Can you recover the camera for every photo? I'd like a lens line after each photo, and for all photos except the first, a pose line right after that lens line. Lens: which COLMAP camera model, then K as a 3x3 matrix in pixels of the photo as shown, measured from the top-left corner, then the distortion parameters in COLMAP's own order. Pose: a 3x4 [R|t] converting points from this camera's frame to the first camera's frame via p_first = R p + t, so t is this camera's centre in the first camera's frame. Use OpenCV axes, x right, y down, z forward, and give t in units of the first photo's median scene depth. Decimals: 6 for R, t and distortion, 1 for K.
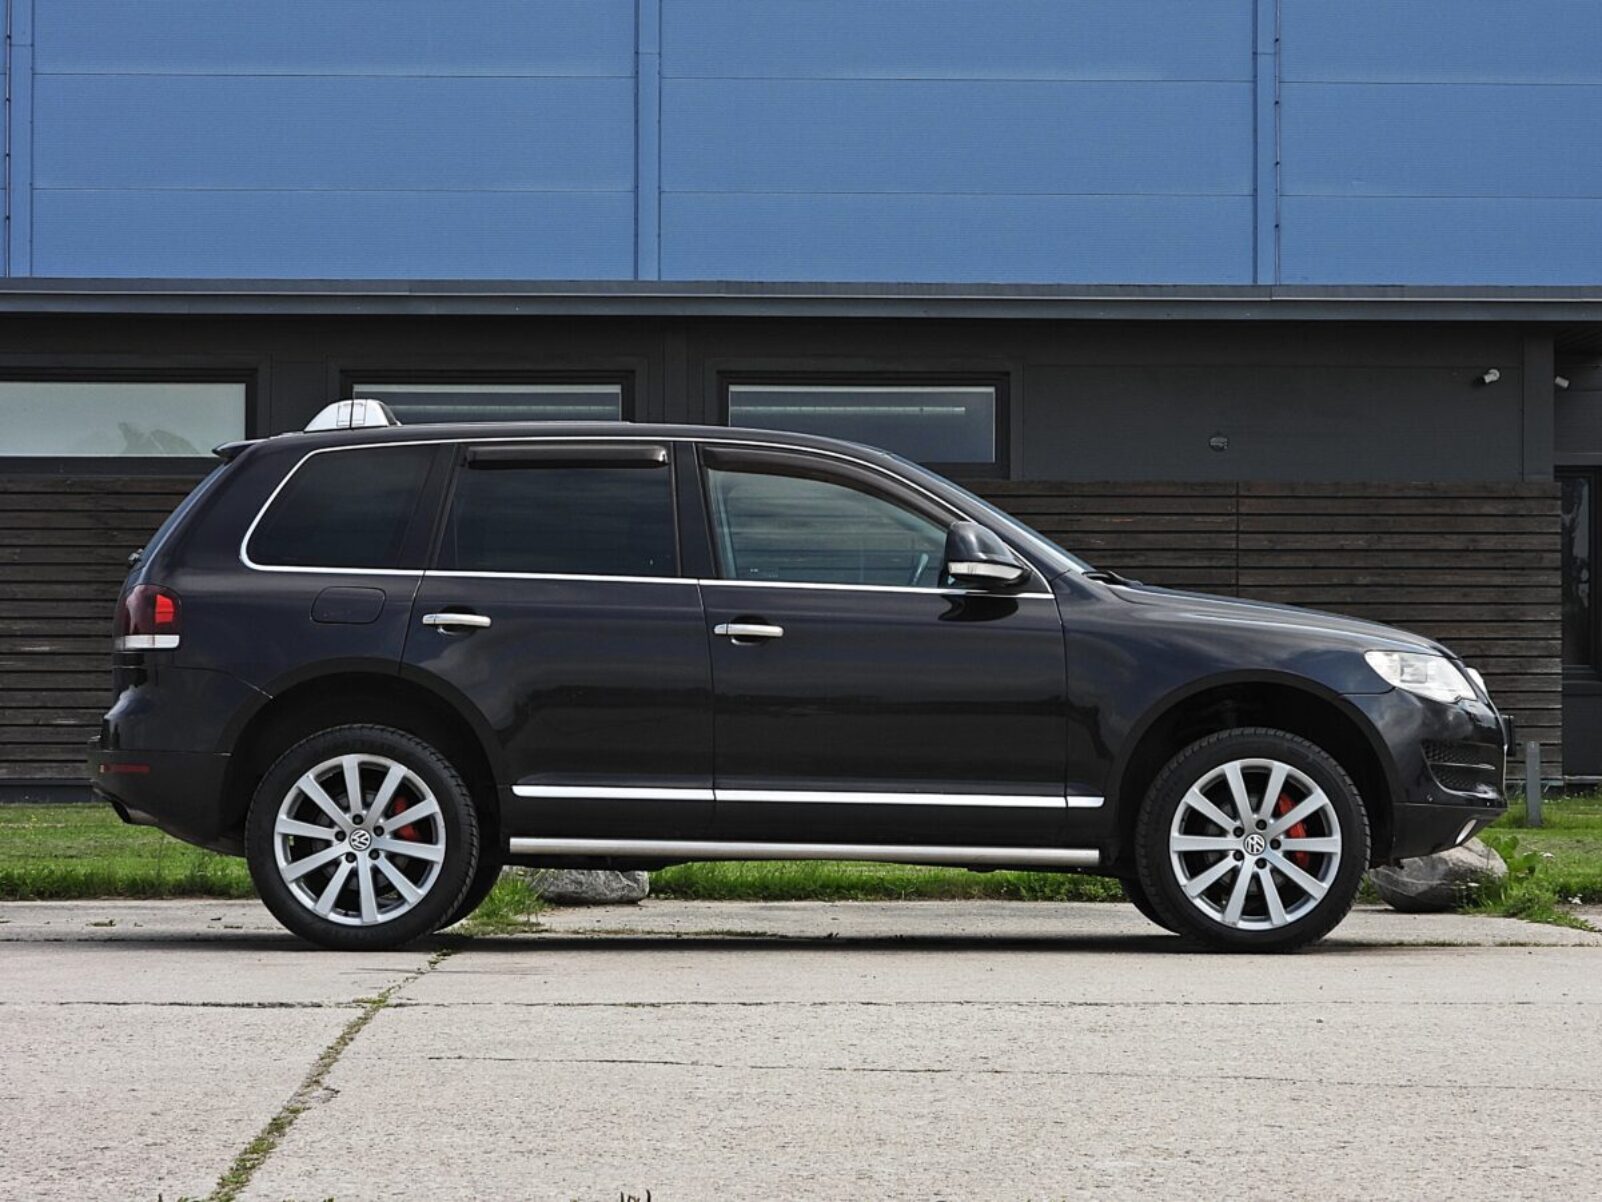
lens RADIAL K [[5331.2, 0, 801.0], [0, 5331.2, 601.0], [0, 0, 1]] dist [-0.066756, 0.062253]
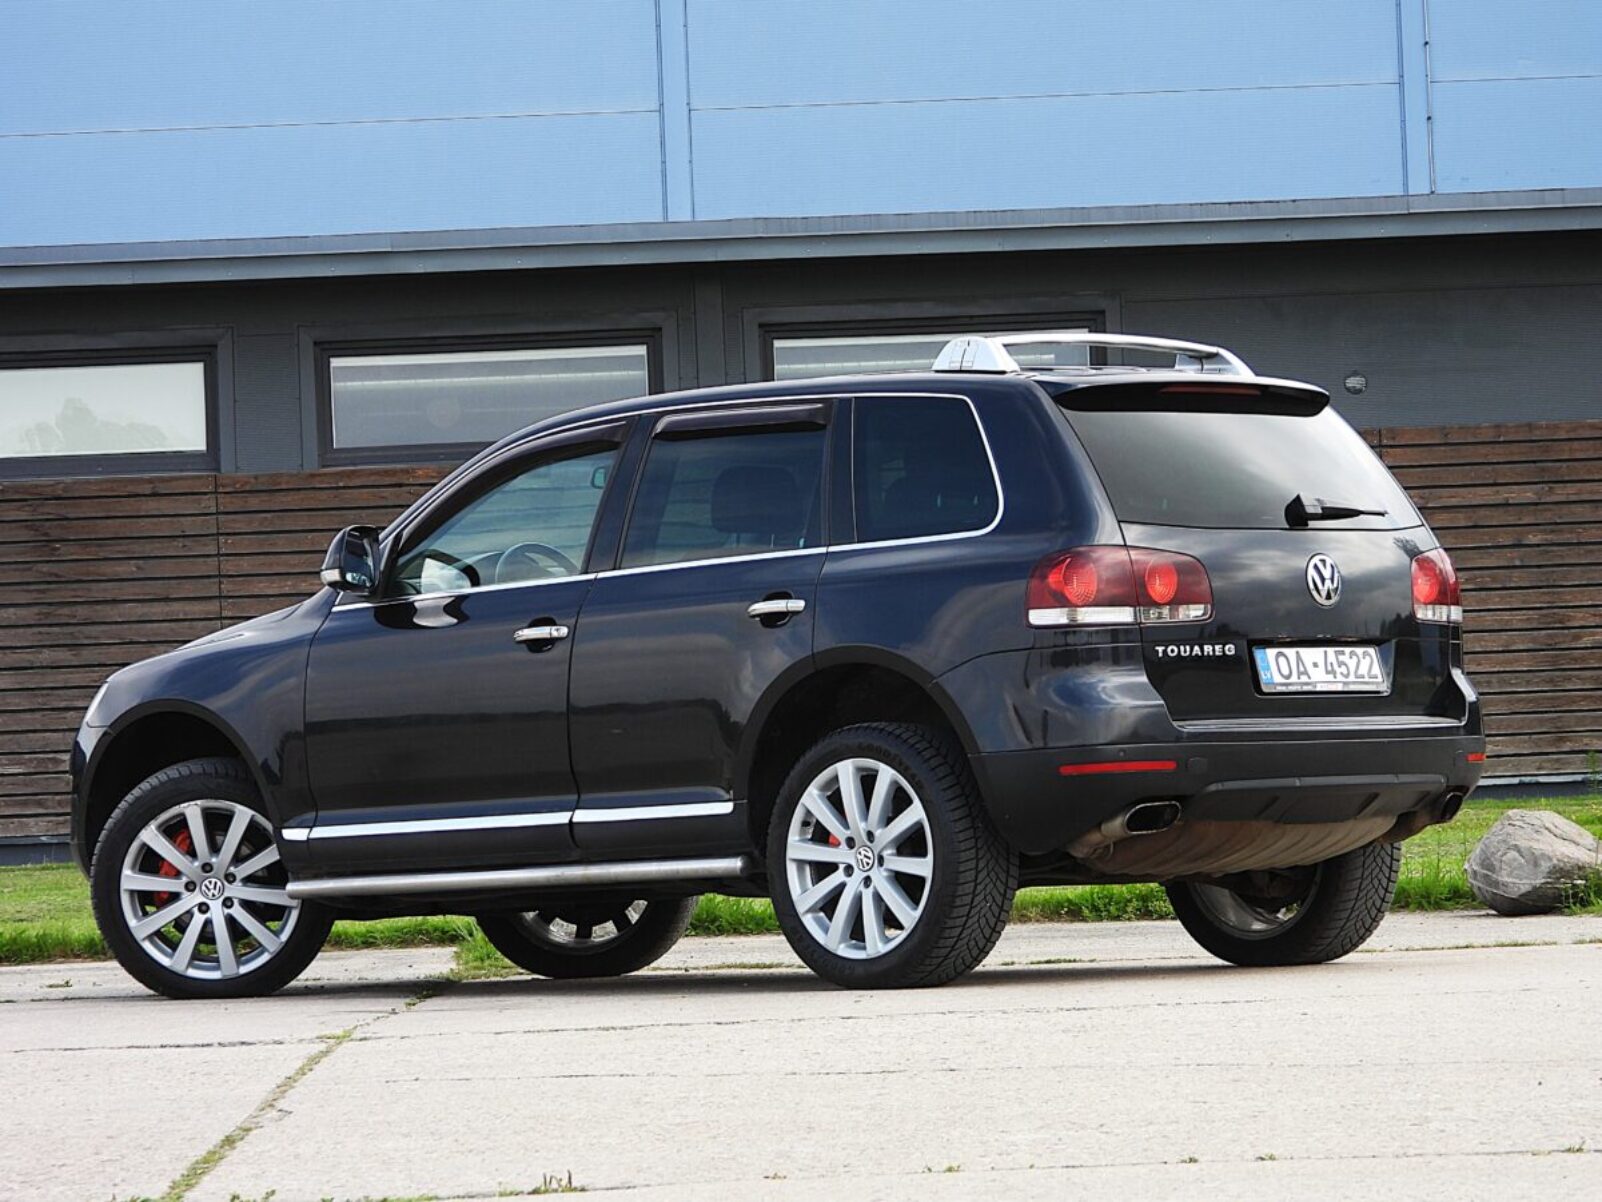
lens RADIAL K [[6667.8, 0, 801.0], [0, 6667.8, 601.0], [0, 0, 1]] dist [-0.059326, -2.477705]
pose [[0.998964, -0.041815, -0.017943, 0.017301], [0.041849, 0.999123, 0.001543, -0.001252], [0.017862, -0.002293, 0.999838, -0.124180]]
